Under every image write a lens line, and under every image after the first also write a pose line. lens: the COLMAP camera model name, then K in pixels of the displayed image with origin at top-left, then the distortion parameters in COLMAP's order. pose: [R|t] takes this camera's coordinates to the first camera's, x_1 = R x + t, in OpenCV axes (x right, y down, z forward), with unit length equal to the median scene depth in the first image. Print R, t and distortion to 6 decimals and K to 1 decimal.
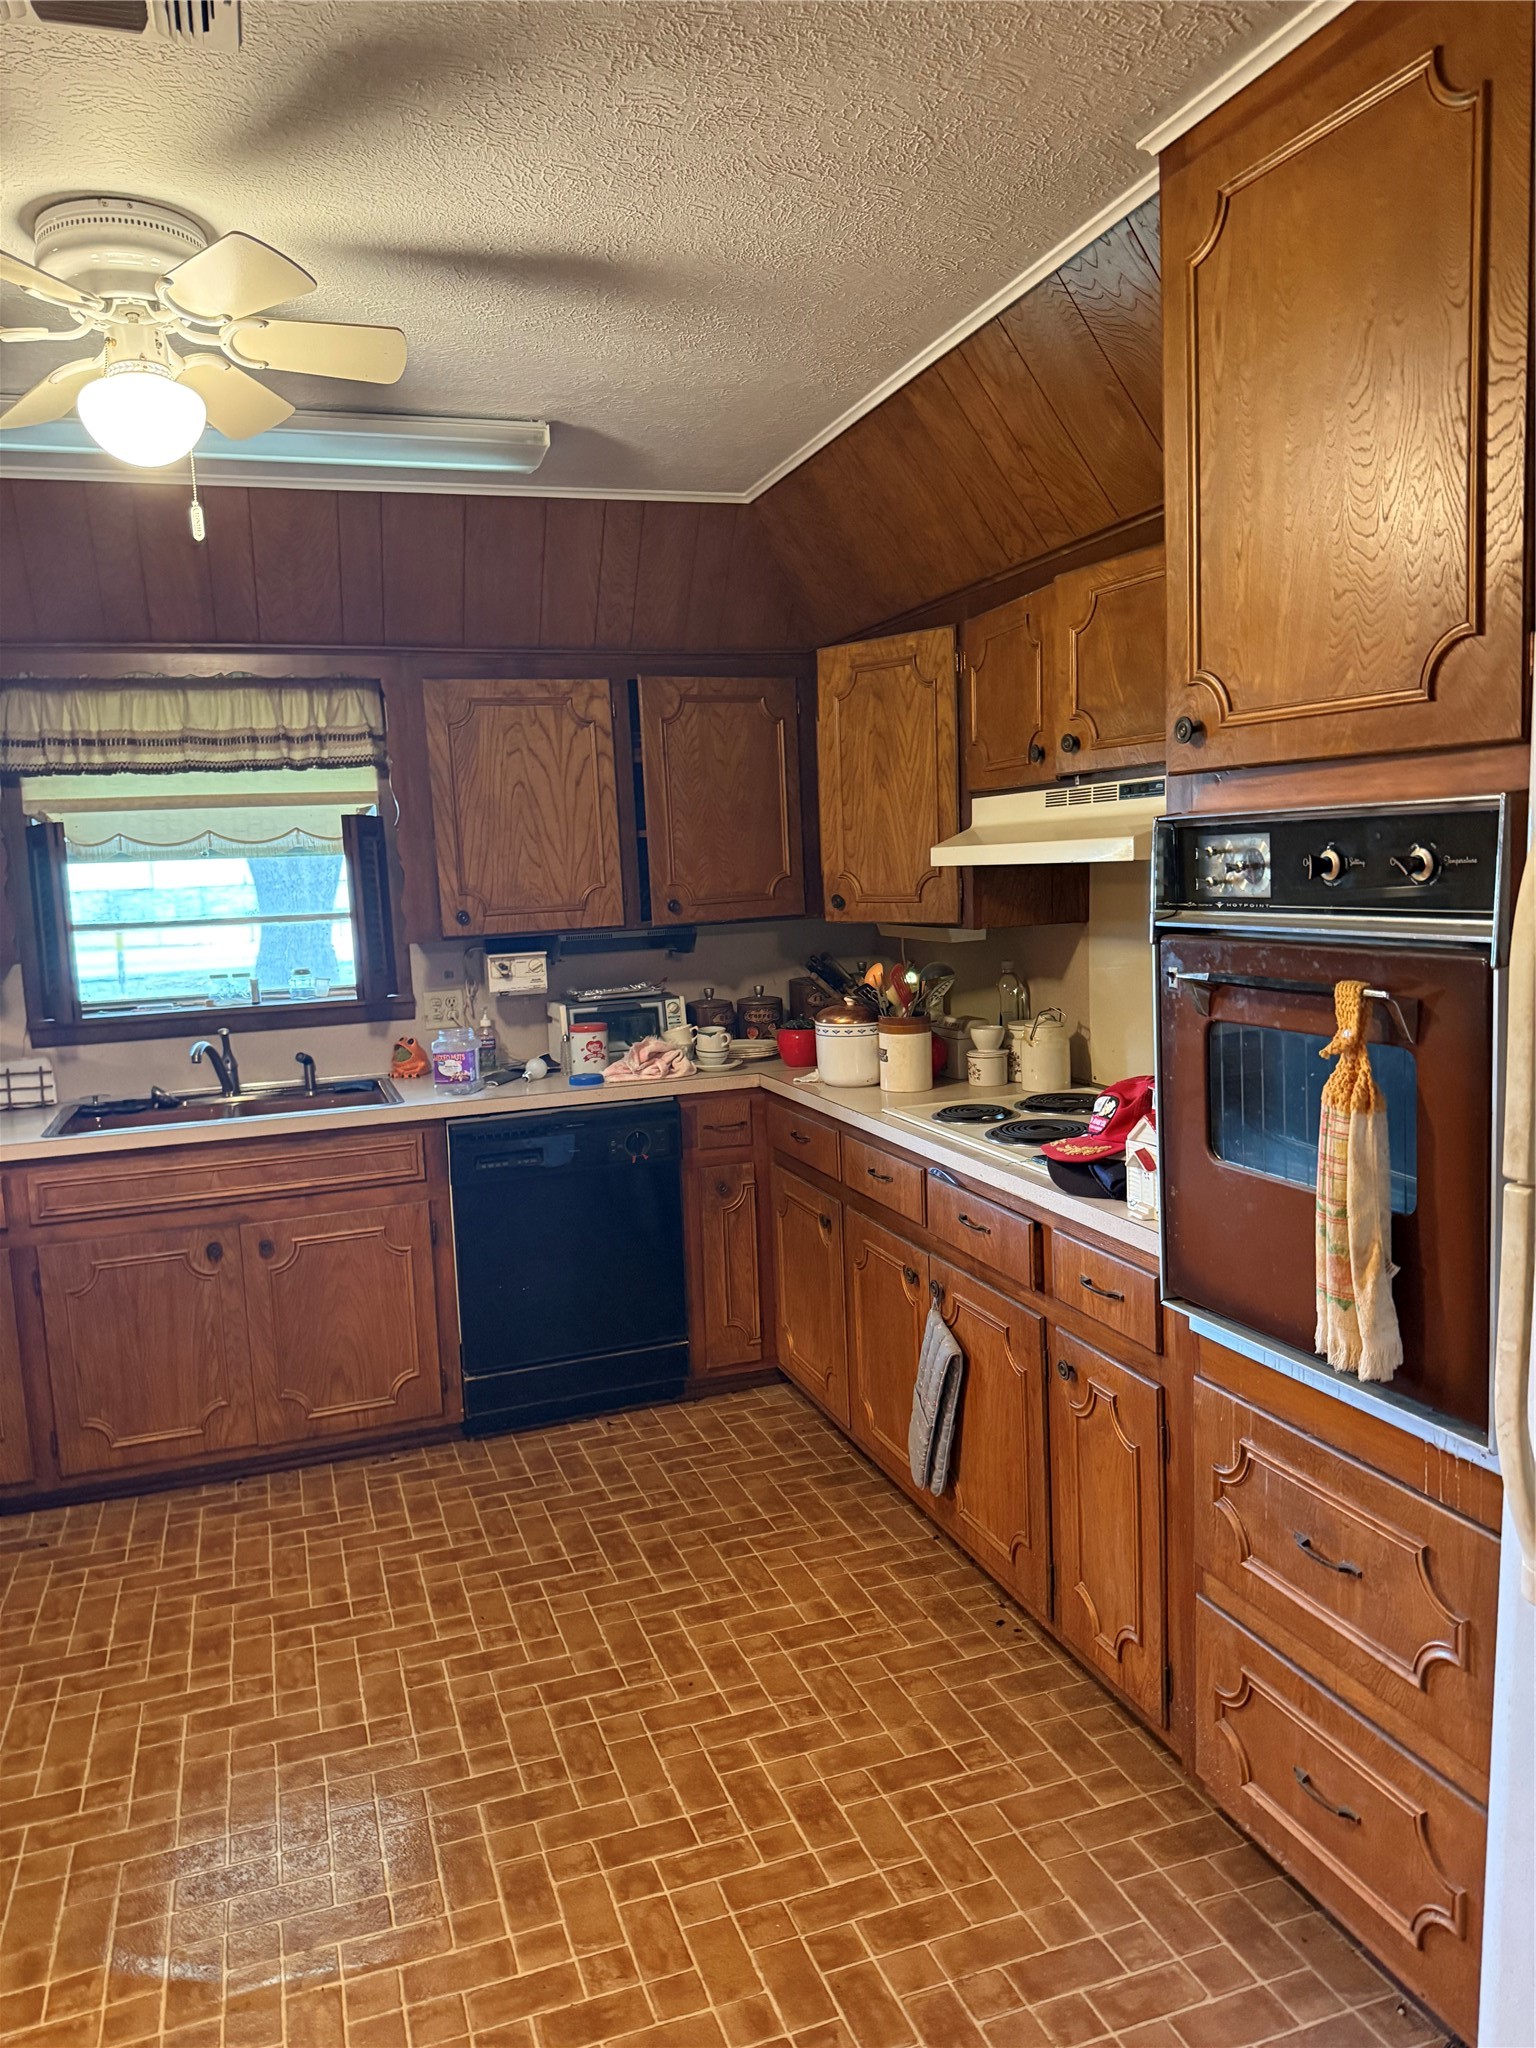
lens RADIAL K [[1437.5, 0, 764.4], [0, 1437.5, 1023.2], [0, 0, 1]] dist [0.044137, -0.045212]
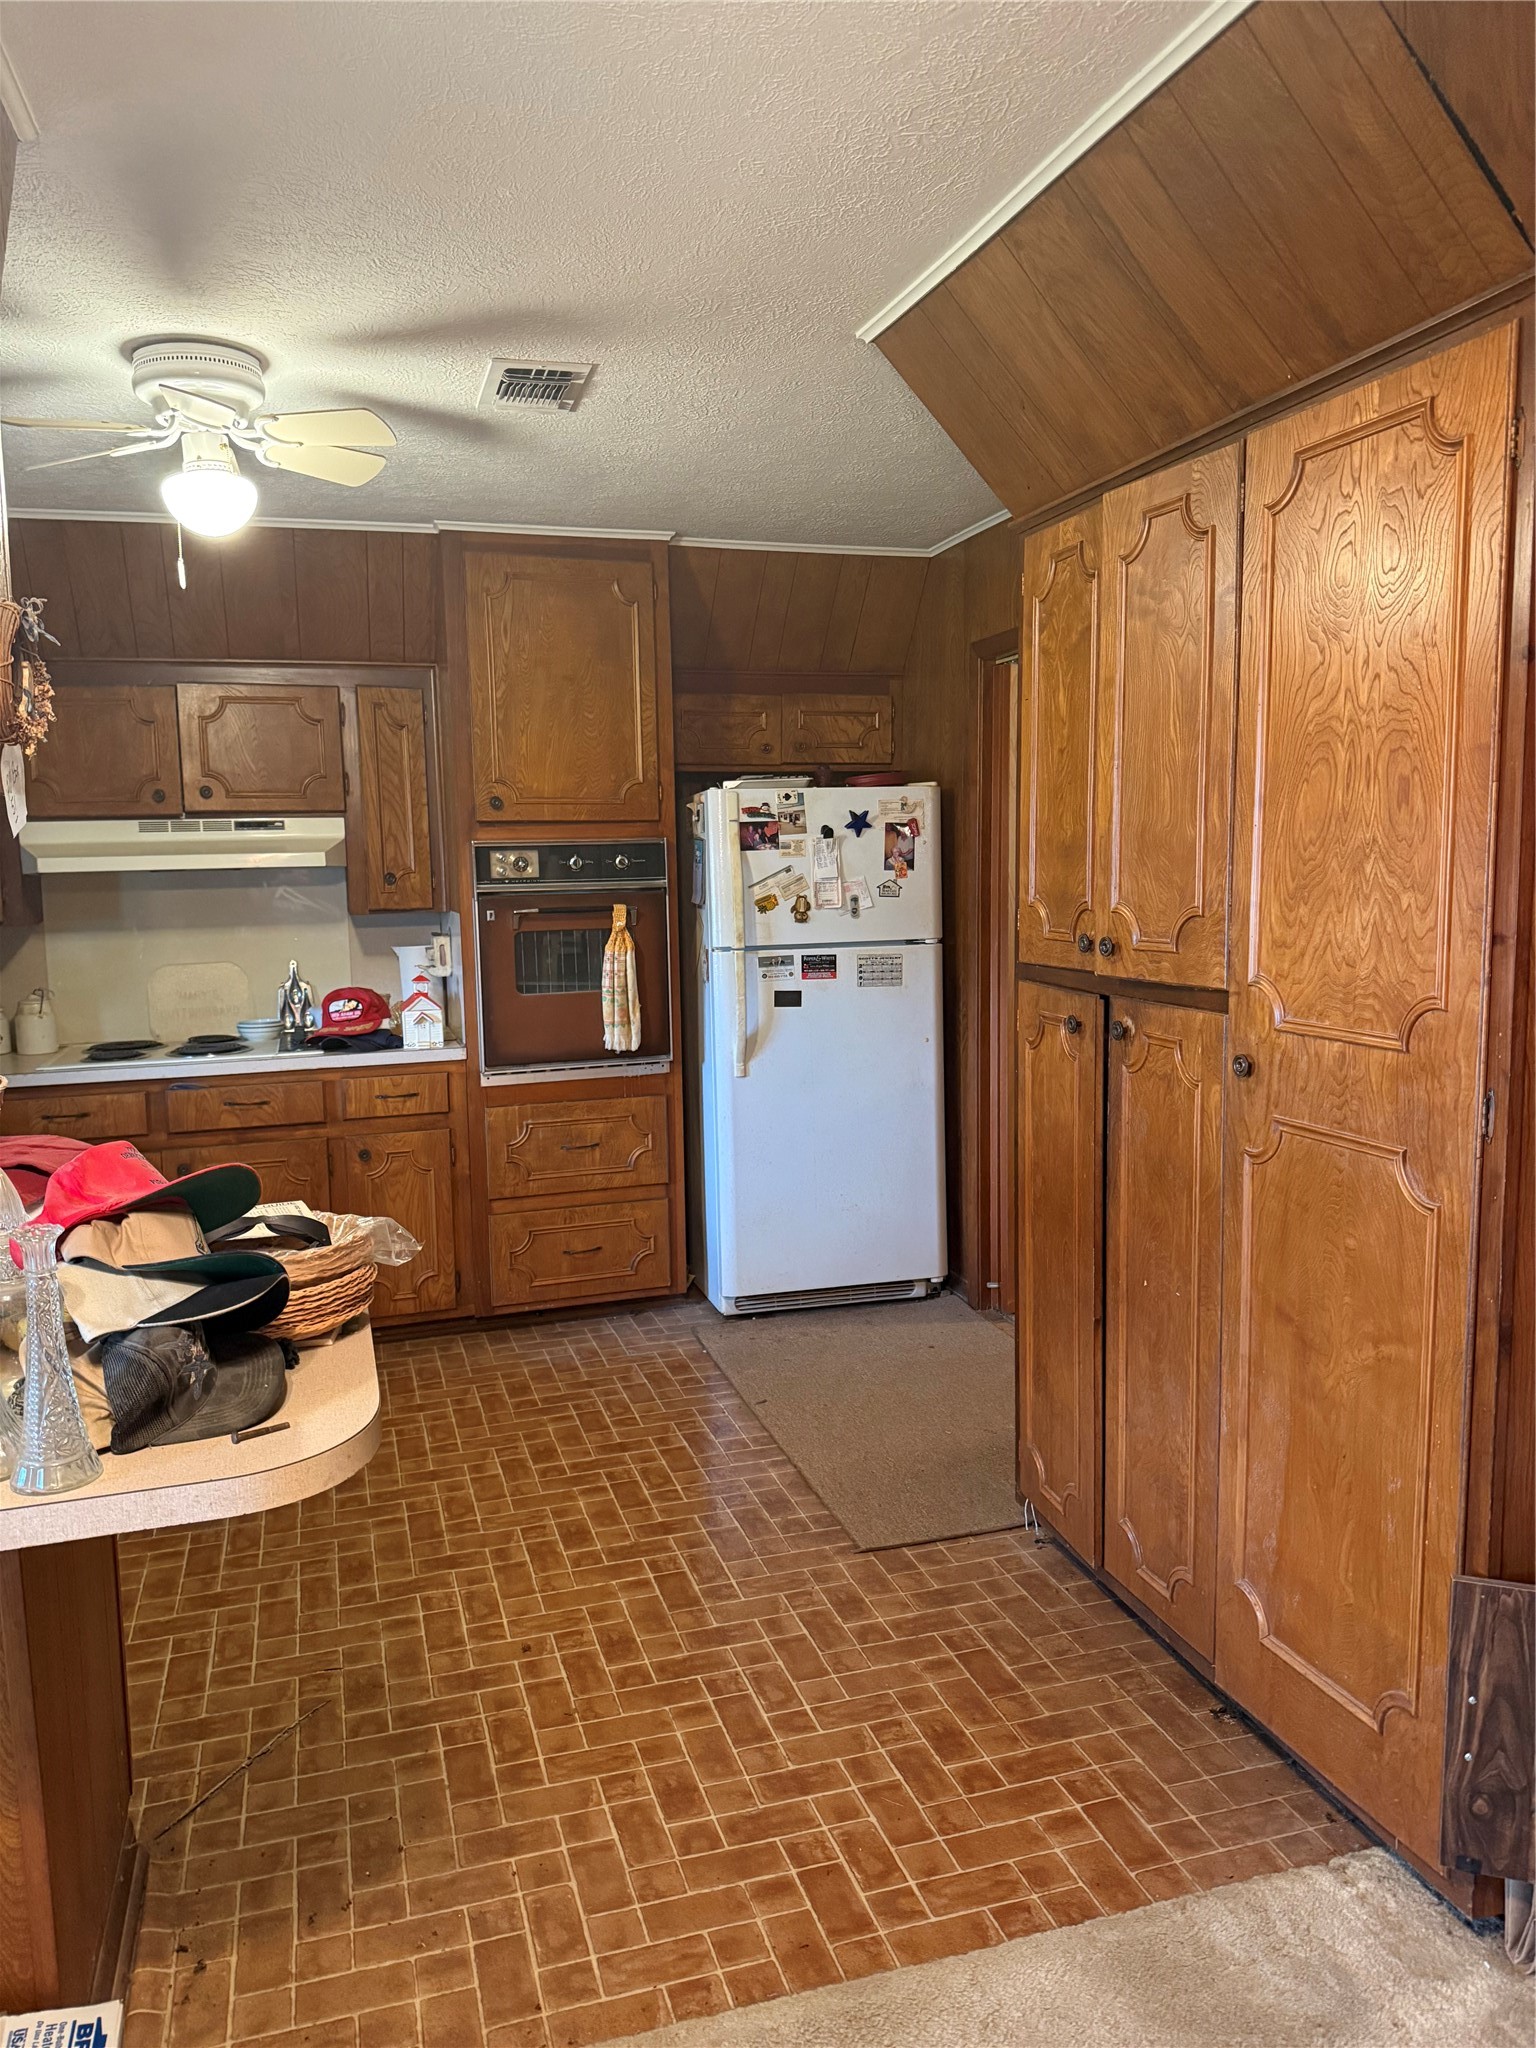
lens RADIAL K [[1437.5, 0, 773.7], [0, 1437.5, 1017.4], [0, 0, 1]] dist [0.044137, -0.045212]
pose [[0.023705, -0.067853, 0.997414, -1.746899], [0.135440, 0.988714, 0.064043, 0.035653], [-0.990502, 0.133571, 0.032628, 0.498183]]
